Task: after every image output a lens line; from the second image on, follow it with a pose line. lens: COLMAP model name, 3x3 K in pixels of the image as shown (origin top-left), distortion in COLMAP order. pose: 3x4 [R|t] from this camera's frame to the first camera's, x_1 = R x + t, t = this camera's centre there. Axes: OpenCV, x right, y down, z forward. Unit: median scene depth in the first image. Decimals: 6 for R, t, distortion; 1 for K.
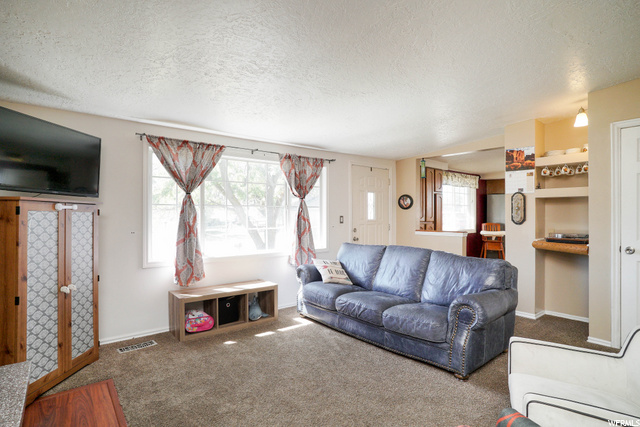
lens RADIAL K [[334.7, 0, 317.0], [0, 334.7, 212.8], [0, 0, 1]] dist [-0.067252, 0.029354]
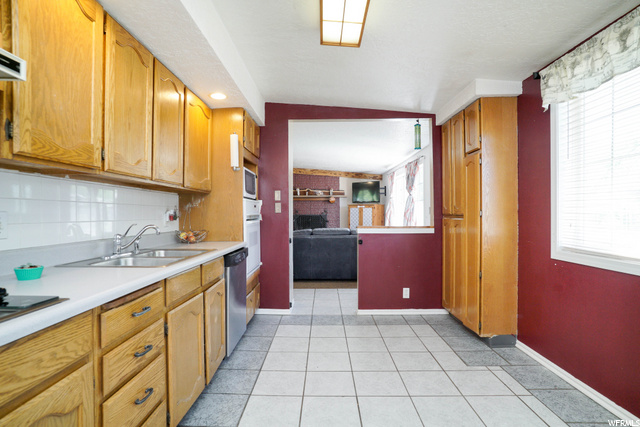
lens RADIAL K [[334.7, 0, 316.3], [0, 334.7, 215.4], [0, 0, 1]] dist [-0.067252, 0.029354]
pose [[-0.635110, 0.004367, -0.772409, 1.455100], [0.003167, 0.999990, 0.003050, 0.040687], [0.772415, -0.000509, -0.635118, 1.865933]]
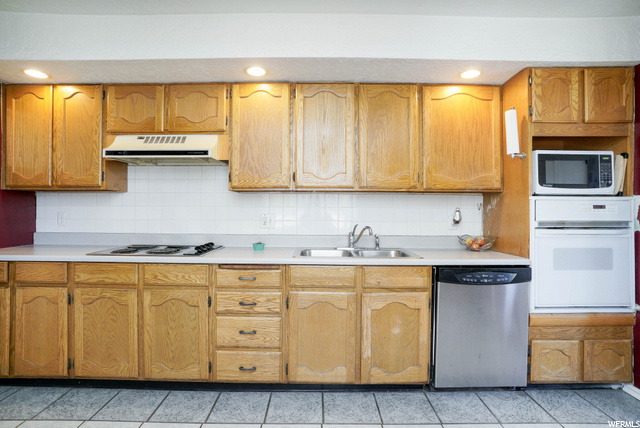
lens RADIAL K [[334.7, 0, 317.5], [0, 334.7, 208.5], [0, 0, 1]] dist [-0.067252, 0.029354]
pose [[-0.784318, -0.001860, 0.620357, 0.868072], [-0.007691, 0.999948, -0.006725, 0.028157], [-0.620312, -0.010046, -0.784291, 1.870737]]
